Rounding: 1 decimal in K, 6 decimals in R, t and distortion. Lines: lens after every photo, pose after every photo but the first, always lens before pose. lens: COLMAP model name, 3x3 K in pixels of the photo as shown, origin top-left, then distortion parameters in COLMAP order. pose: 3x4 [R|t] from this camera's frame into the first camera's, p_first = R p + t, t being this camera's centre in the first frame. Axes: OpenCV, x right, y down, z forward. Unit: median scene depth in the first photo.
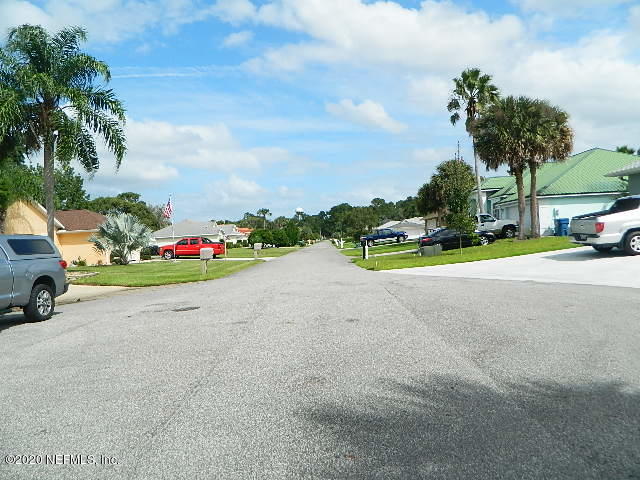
lens RADIAL K [[472.0, 0, 319.8], [0, 472.0, 232.5], [0, 0, 1]] dist [0.004466, -0.004220]
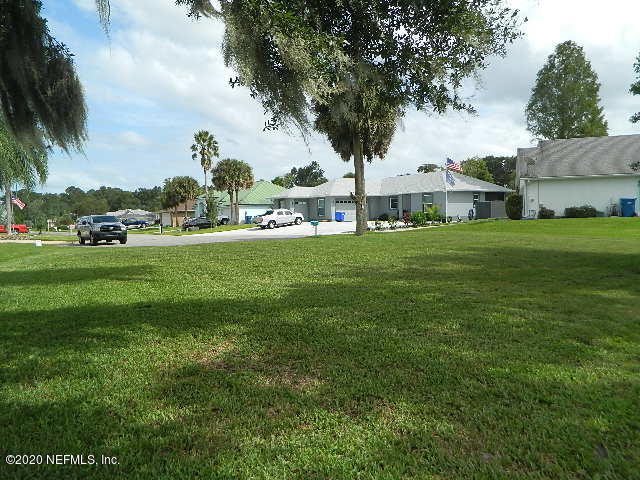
lens RADIAL K [[472.0, 0, 319.8], [0, 472.0, 232.5], [0, 0, 1]] dist [0.004466, -0.004220]
pose [[0.802820, 0.010650, 0.596126, -0.513243], [-0.020633, 0.999738, 0.009927, 0.018525], [-0.595864, -0.020269, 0.802830, -0.928570]]
